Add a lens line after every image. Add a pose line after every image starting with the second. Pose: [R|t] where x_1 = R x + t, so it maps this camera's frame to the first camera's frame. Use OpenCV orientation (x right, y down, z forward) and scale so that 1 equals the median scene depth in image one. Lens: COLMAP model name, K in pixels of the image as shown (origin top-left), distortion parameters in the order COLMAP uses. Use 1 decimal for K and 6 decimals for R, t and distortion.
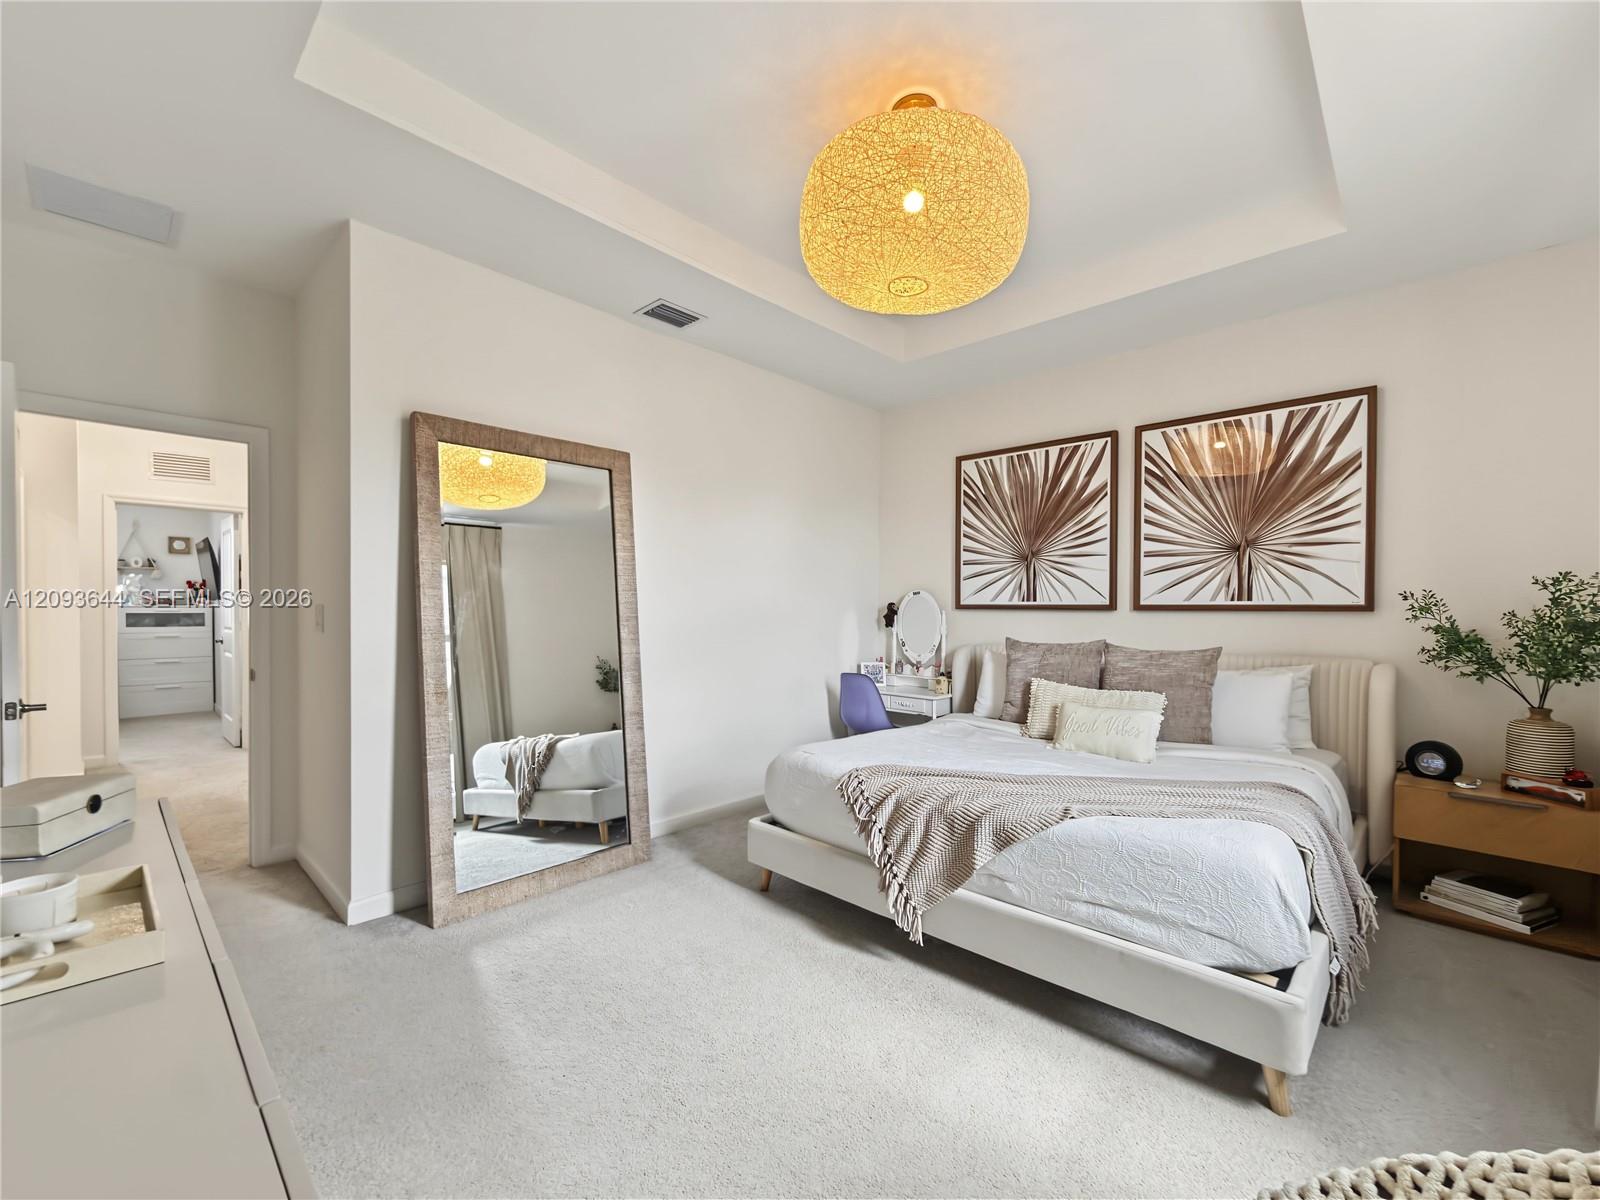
lens RADIAL K [[673.6, 0, 789.3], [0, 673.6, 624.9], [0, 0, 1]] dist [0.002610, -0.000629]
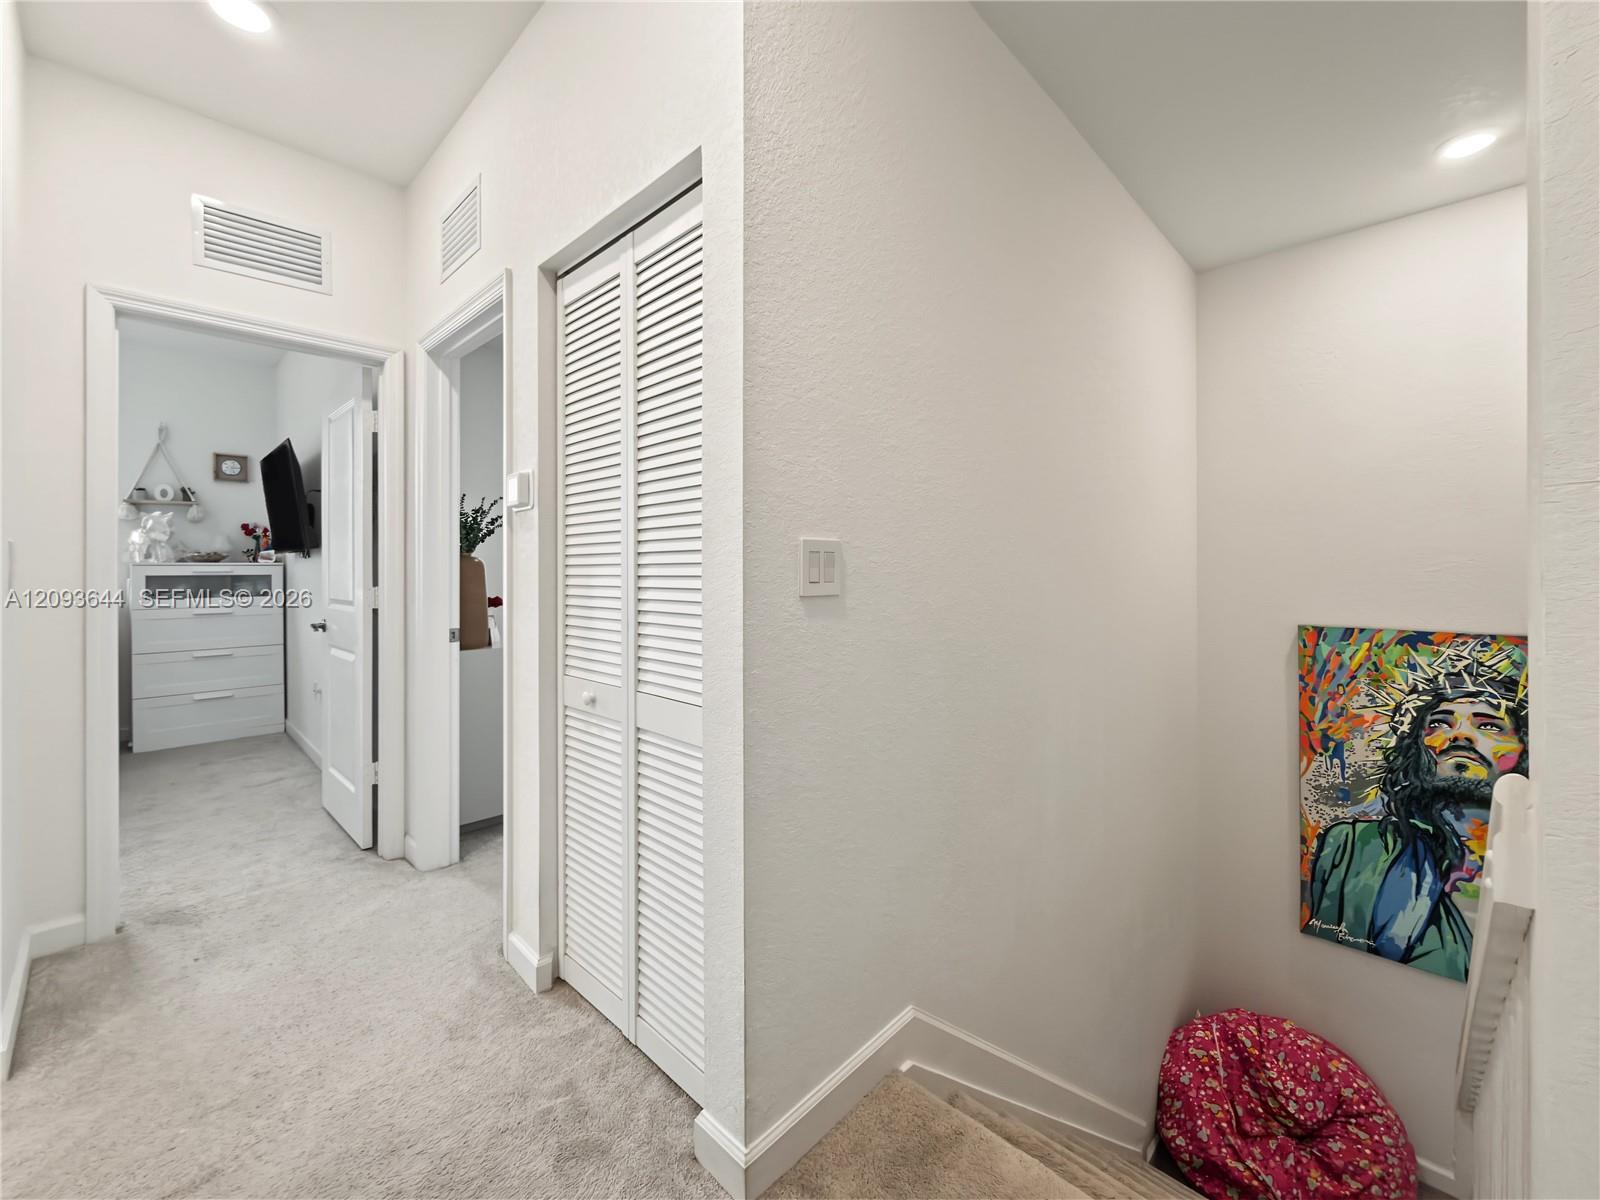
lens RADIAL K [[673.6, 0, 782.5], [0, 673.6, 578.4], [0, 0, 1]] dist [0.002610, -0.000629]
pose [[0.999636, 0.002874, -0.026808, -0.411472], [-0.003209, 0.999918, -0.012428, -0.009425], [0.026770, 0.012510, 0.999563, 0.426415]]
